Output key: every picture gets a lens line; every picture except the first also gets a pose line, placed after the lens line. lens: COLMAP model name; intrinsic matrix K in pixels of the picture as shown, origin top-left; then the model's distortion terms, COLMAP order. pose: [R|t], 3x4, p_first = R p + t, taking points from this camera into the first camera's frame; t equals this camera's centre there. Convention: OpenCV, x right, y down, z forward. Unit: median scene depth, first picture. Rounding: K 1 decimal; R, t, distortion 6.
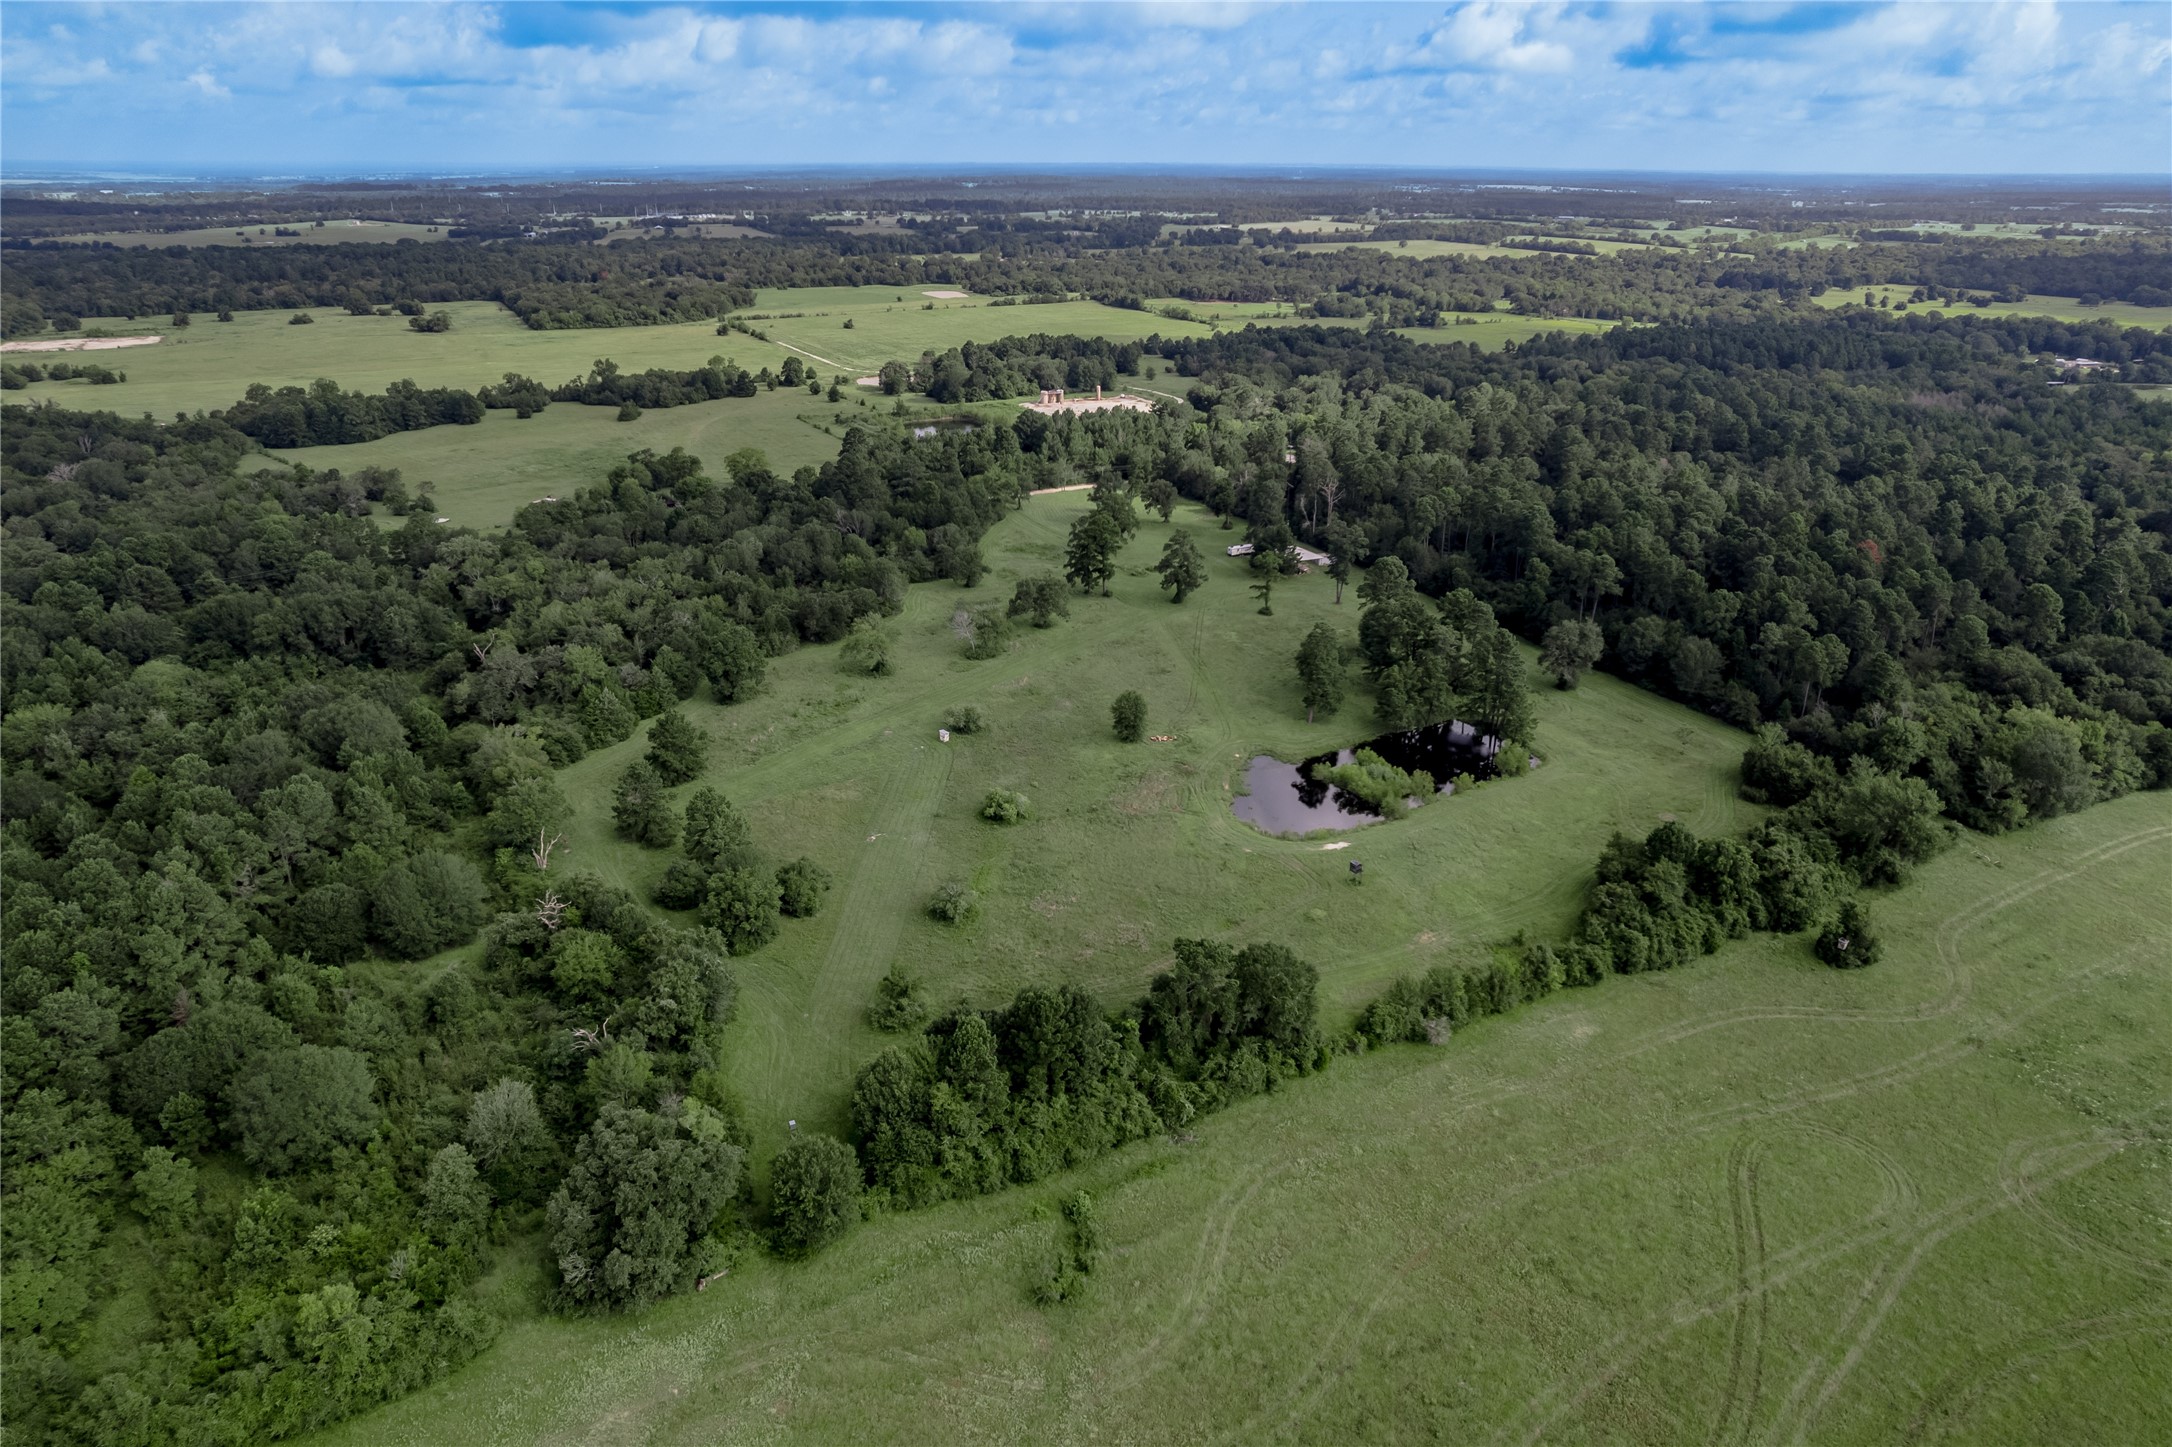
lens RADIAL K [[1390.8, 0, 1097.5], [0, 1390.8, 723.8], [0, 0, 1]] dist [-0.075186, 0.063987]
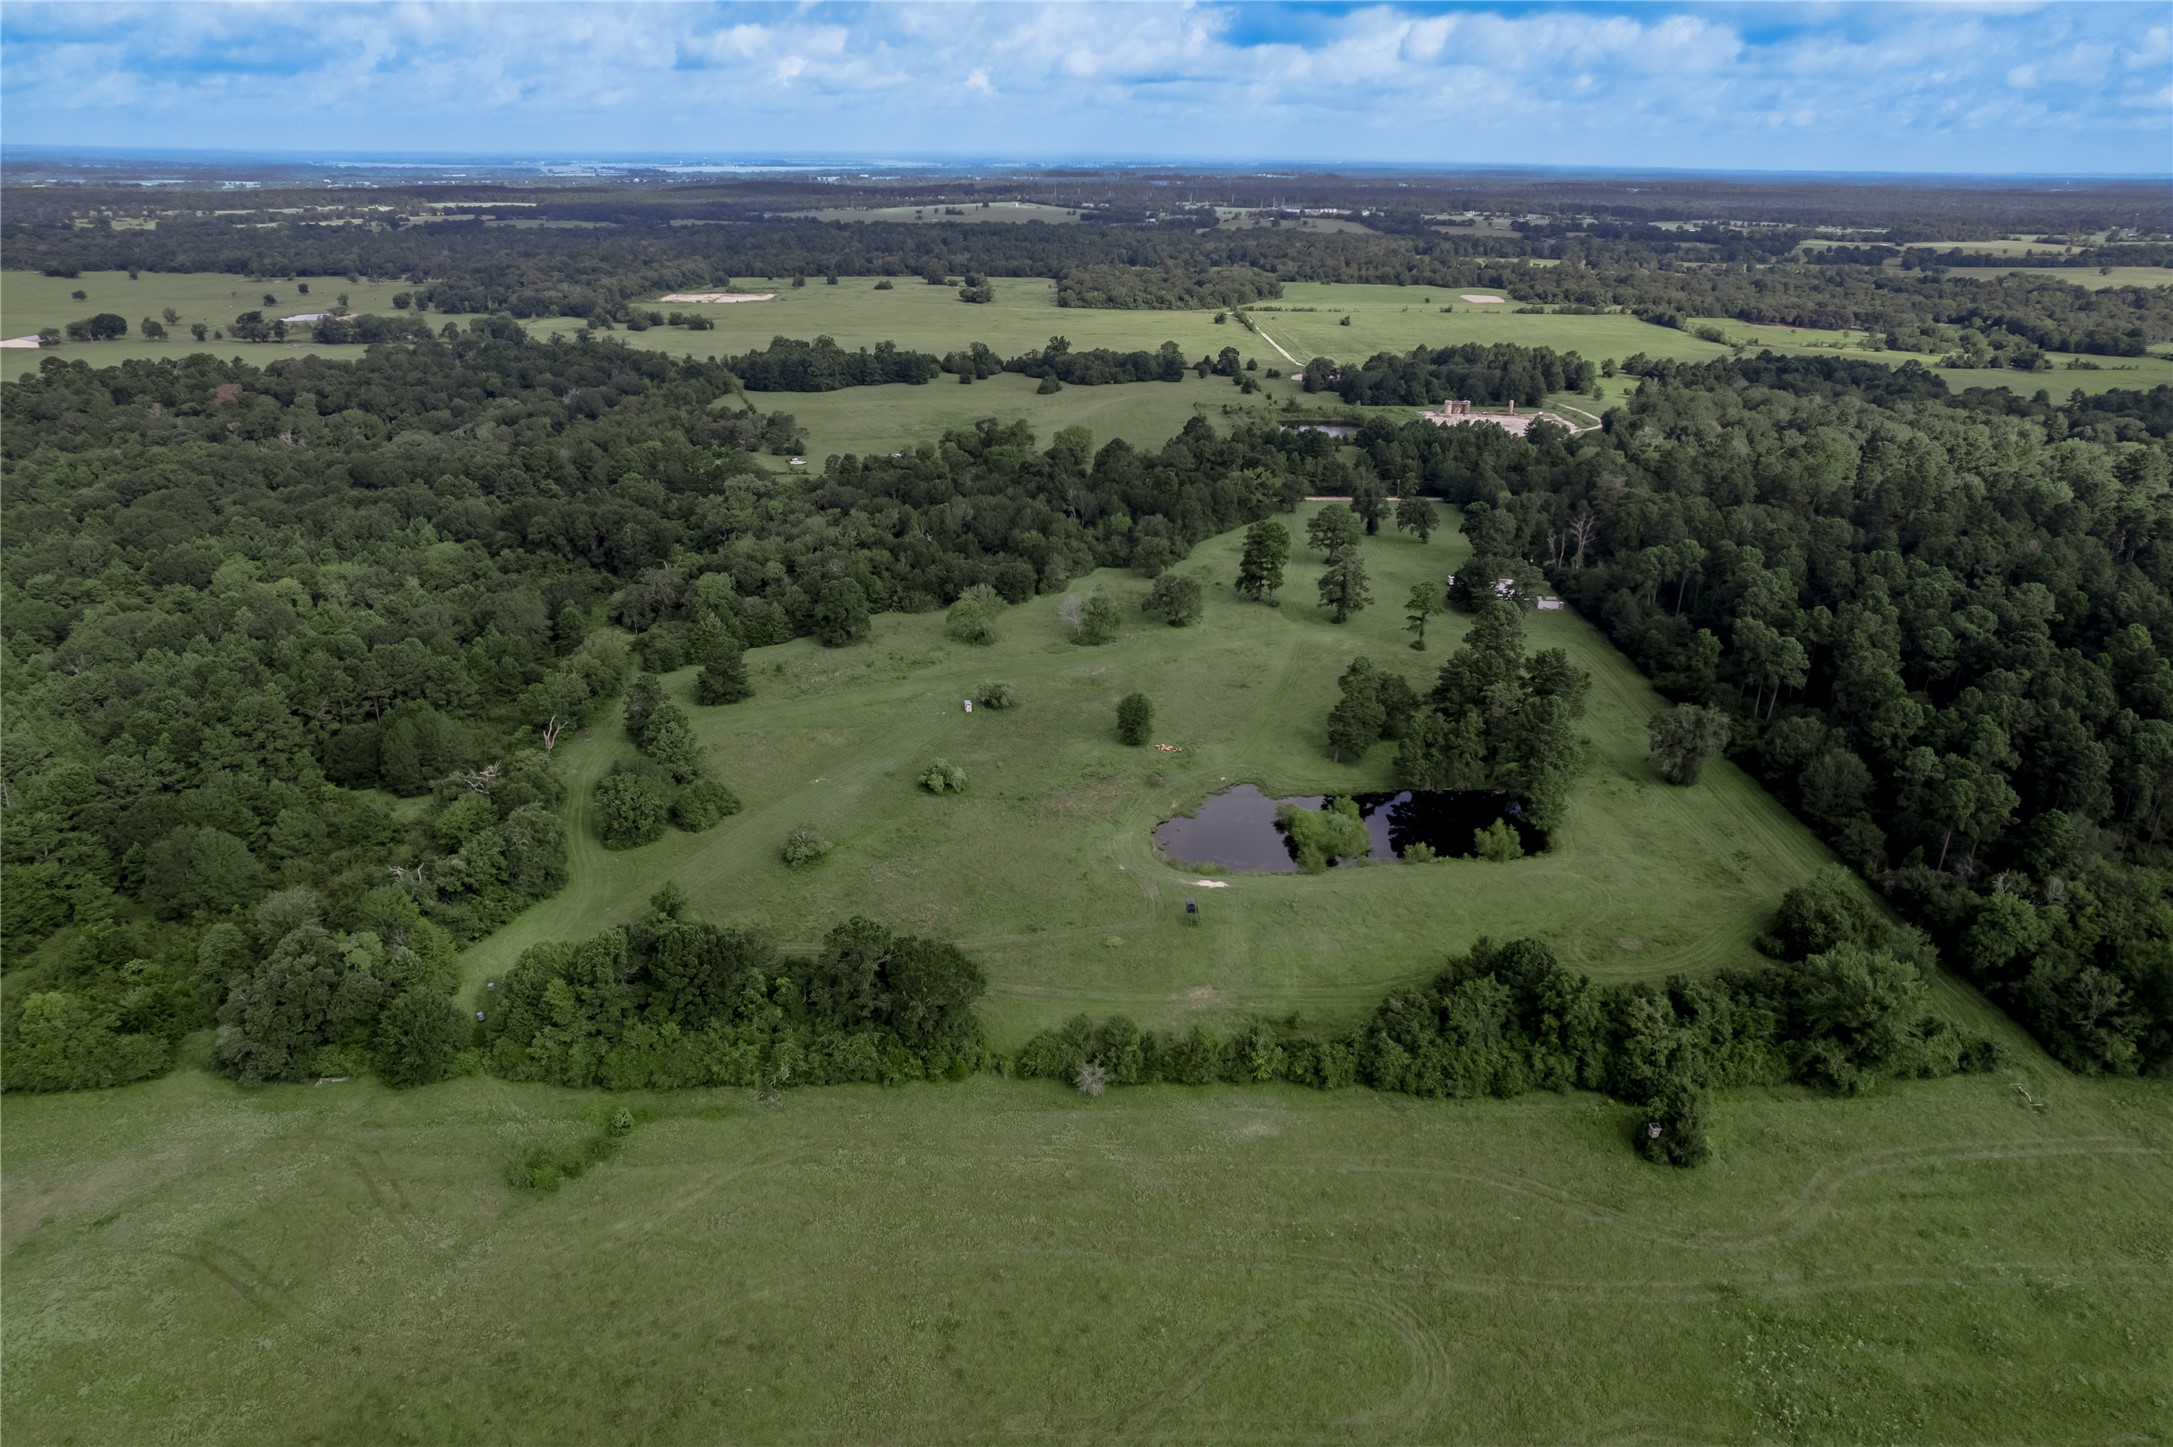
lens RADIAL K [[1391.4, 0, 1098.0], [0, 1391.4, 723.8], [0, 0, 1]] dist [-0.075186, 0.063987]
pose [[0.895906, 0.175888, -0.407940, 0.117978], [-0.175528, 0.983715, 0.038652, -0.010439], [0.408096, 0.036976, 0.912190, 0.027215]]
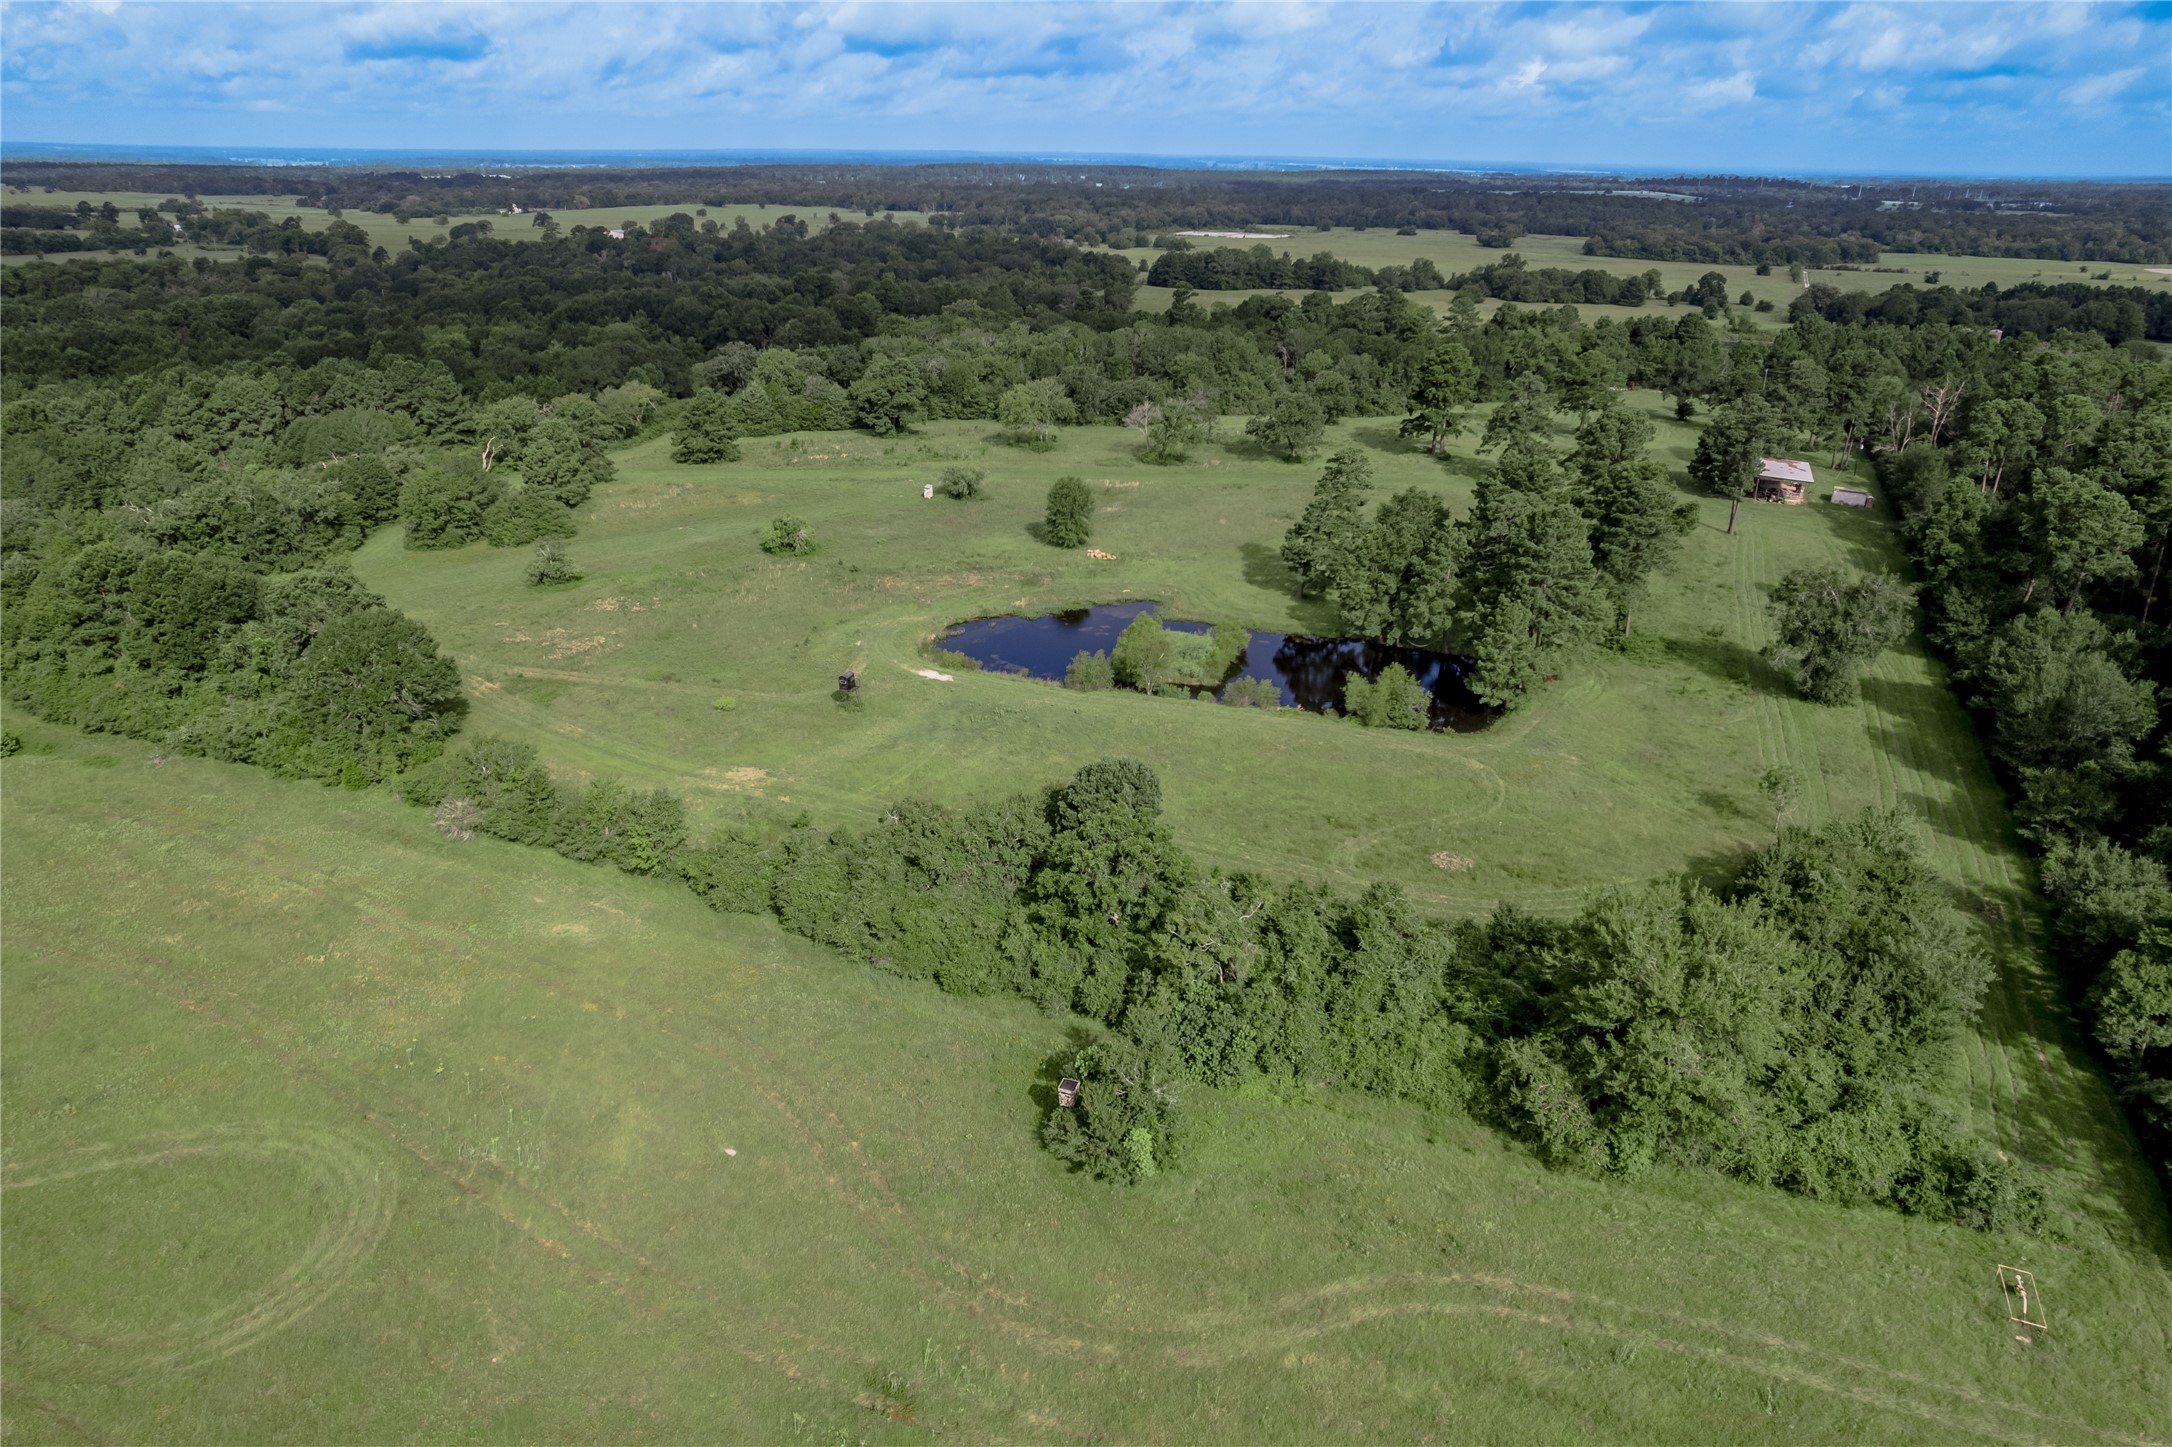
lens RADIAL K [[1390.8, 0, 1097.5], [0, 1390.8, 723.8], [0, 0, 1]] dist [-0.075186, 0.063987]
pose [[0.611480, 0.305301, -0.729989, 0.180252], [-0.310564, 0.941136, 0.133462, -0.000880], [0.727765, 0.145100, 0.670302, 0.154630]]
